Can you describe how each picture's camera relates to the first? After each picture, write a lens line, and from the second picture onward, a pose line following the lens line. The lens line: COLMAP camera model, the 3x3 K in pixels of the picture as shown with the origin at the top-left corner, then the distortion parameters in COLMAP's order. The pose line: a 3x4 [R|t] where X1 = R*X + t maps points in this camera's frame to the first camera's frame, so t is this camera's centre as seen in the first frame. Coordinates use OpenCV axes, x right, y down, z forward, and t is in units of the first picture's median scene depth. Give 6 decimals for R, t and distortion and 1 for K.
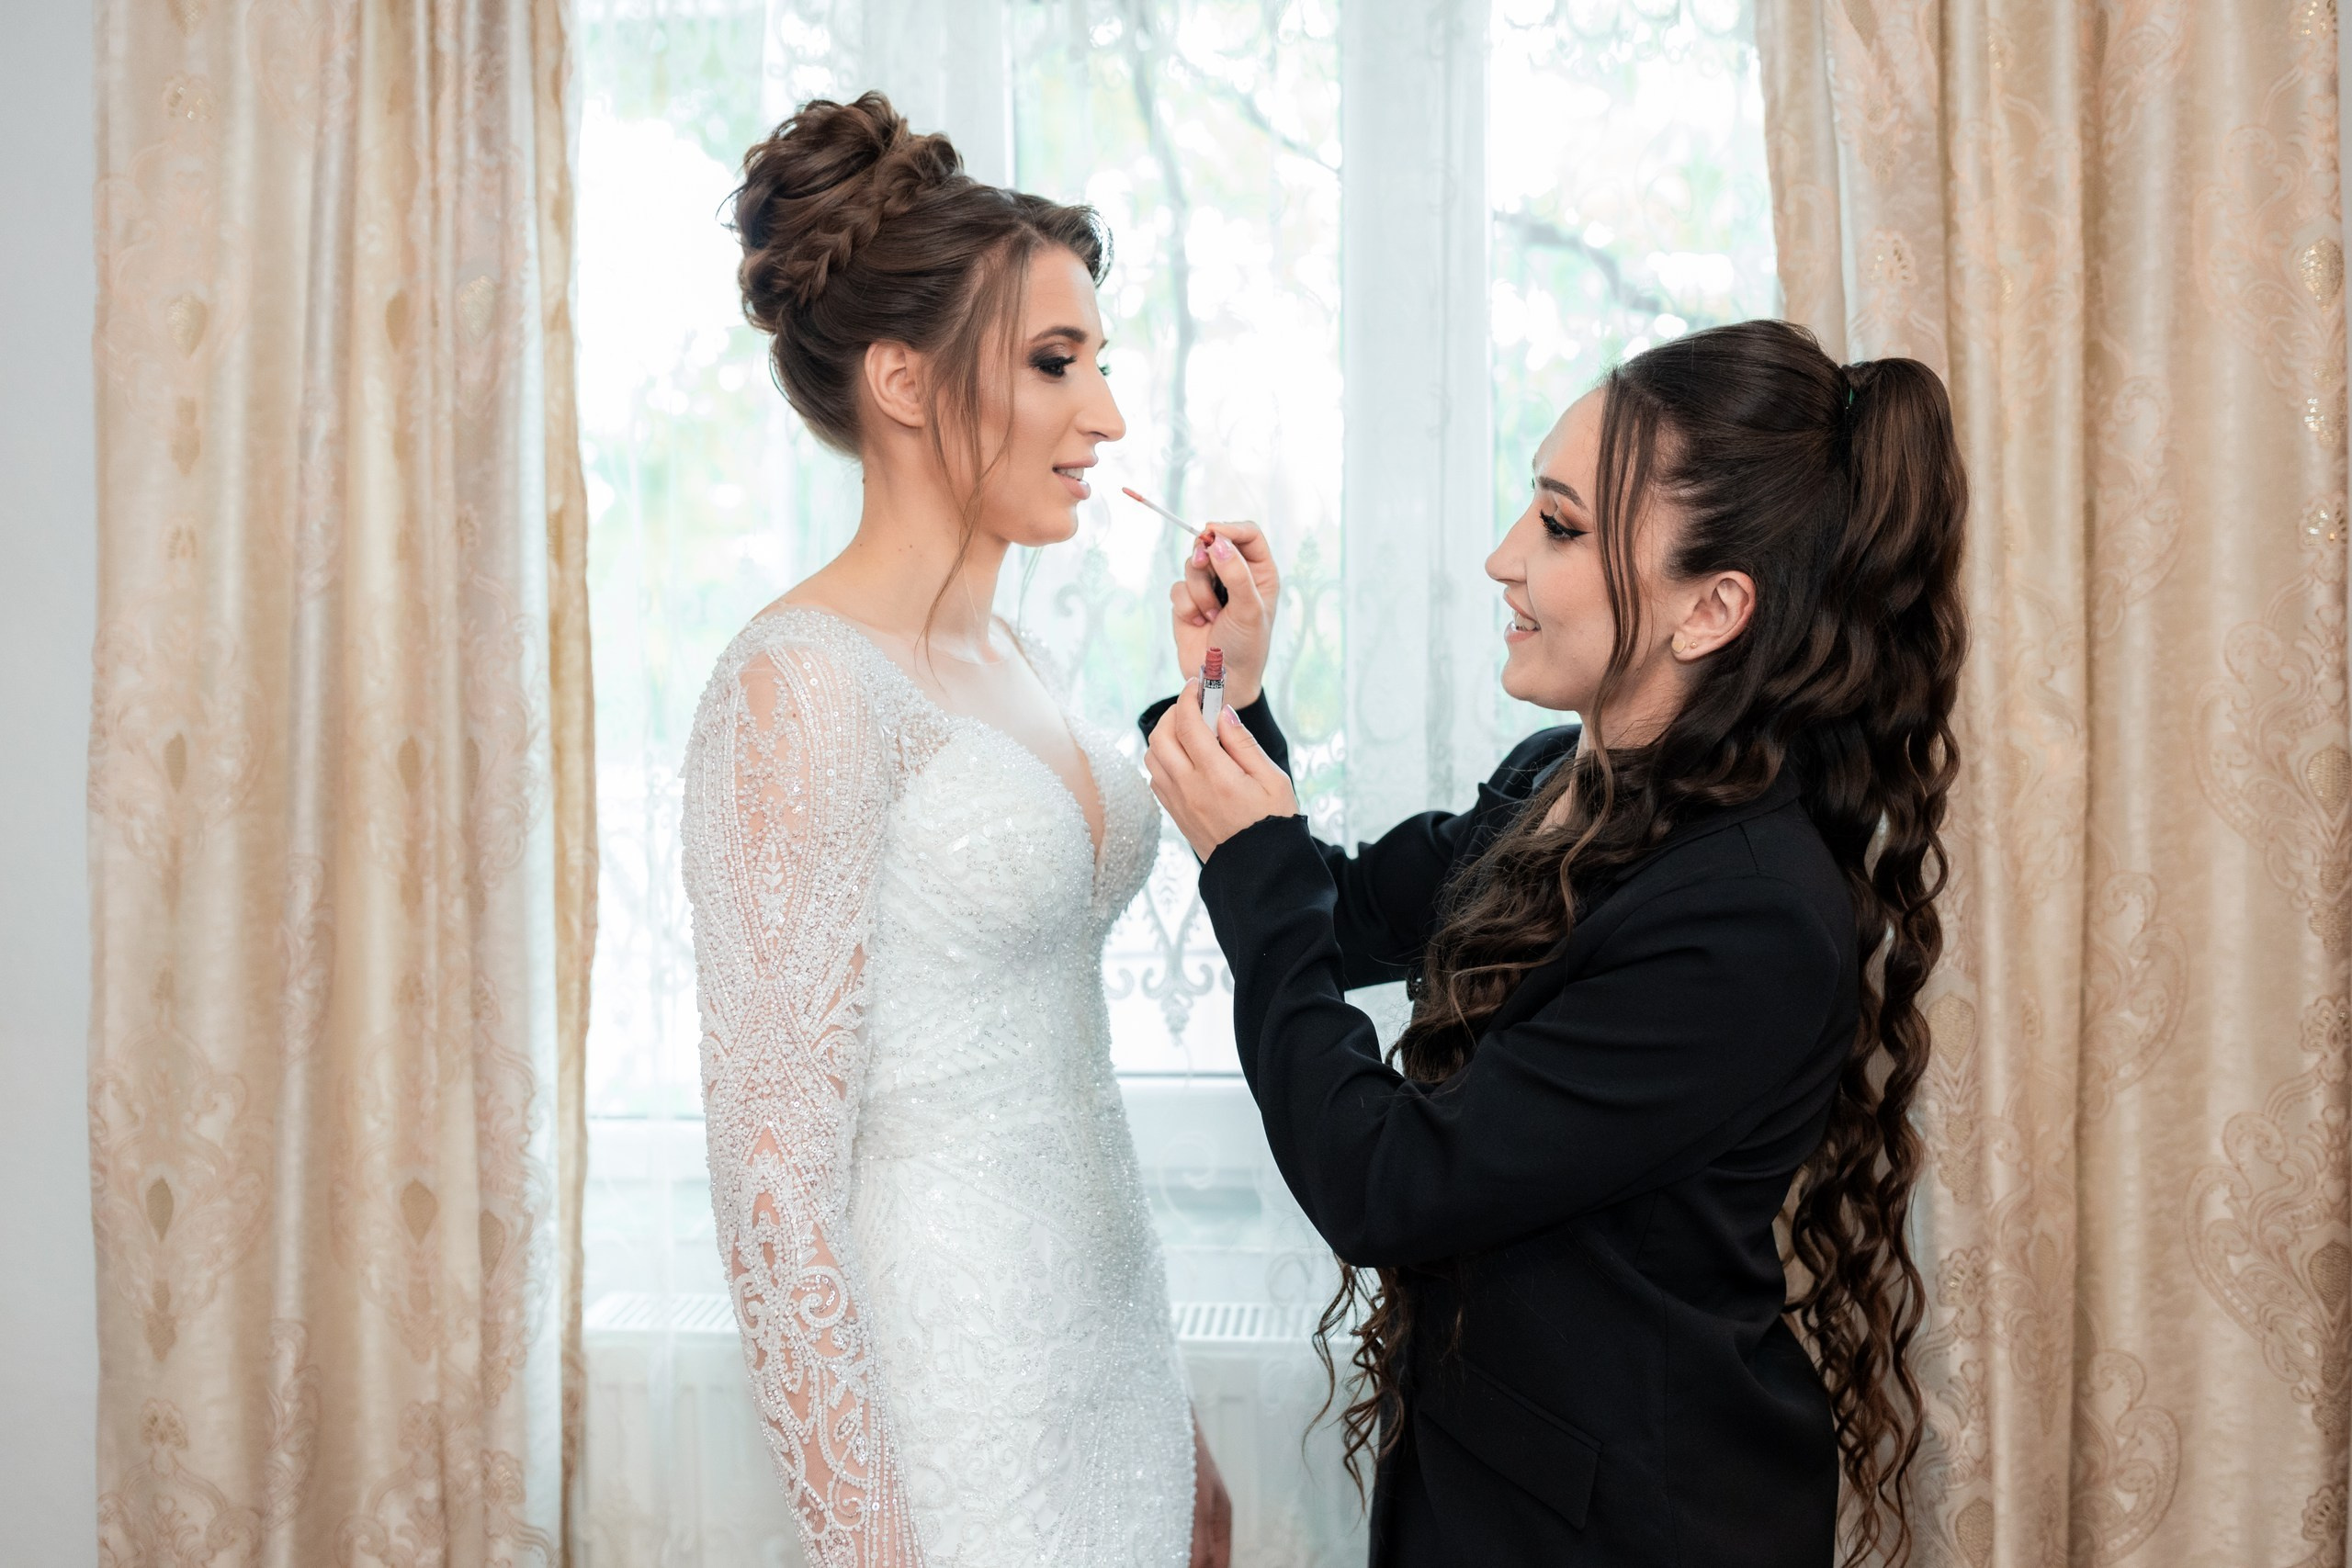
lens RADIAL K [[2317.0, 0, 1132.8], [0, 2317.0, 785.3], [0, 0, 1]] dist [-0.050195, 0.000000]
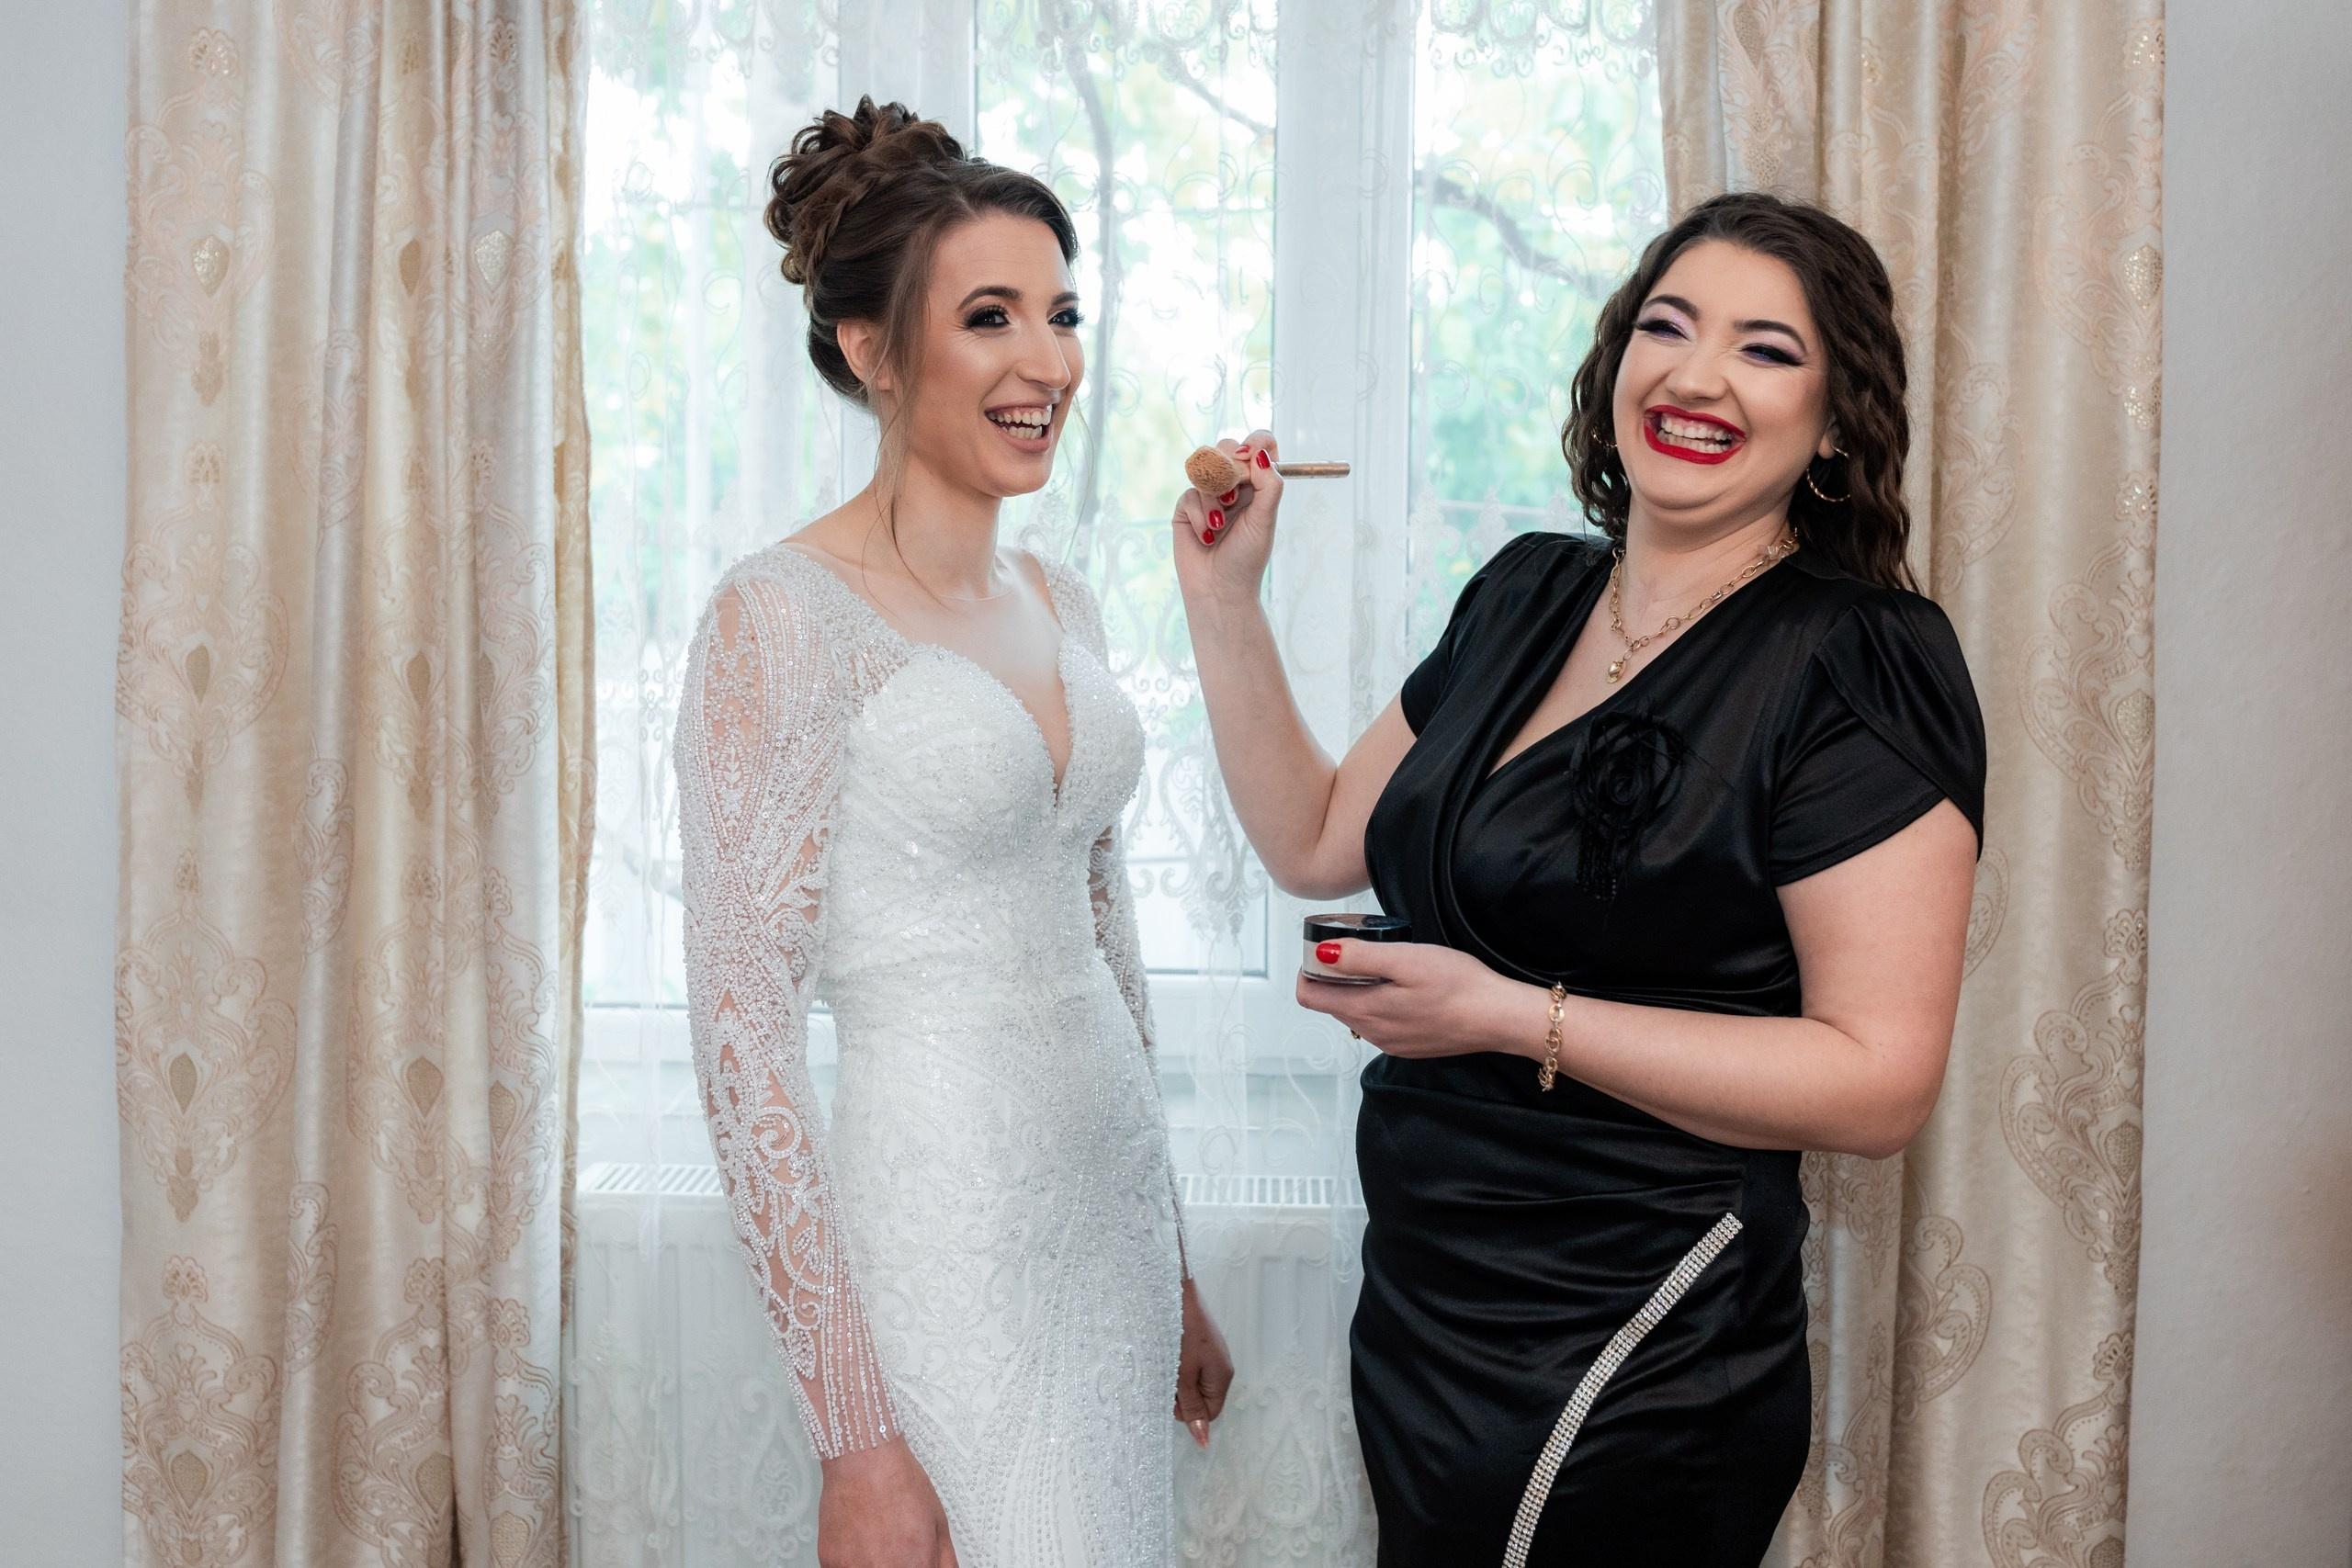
lens RADIAL K [[2317.0, 0, 1131.0], [0, 2317.0, 786.6], [0, 0, 1]] dist [-0.050195, 0.000000]
pose [[0.998287, 0.014237, 0.056755, -0.041918], [-0.016563, 0.999033, 0.040737, -0.007896], [-0.056121, -0.041607, 0.997557, -0.115469]]
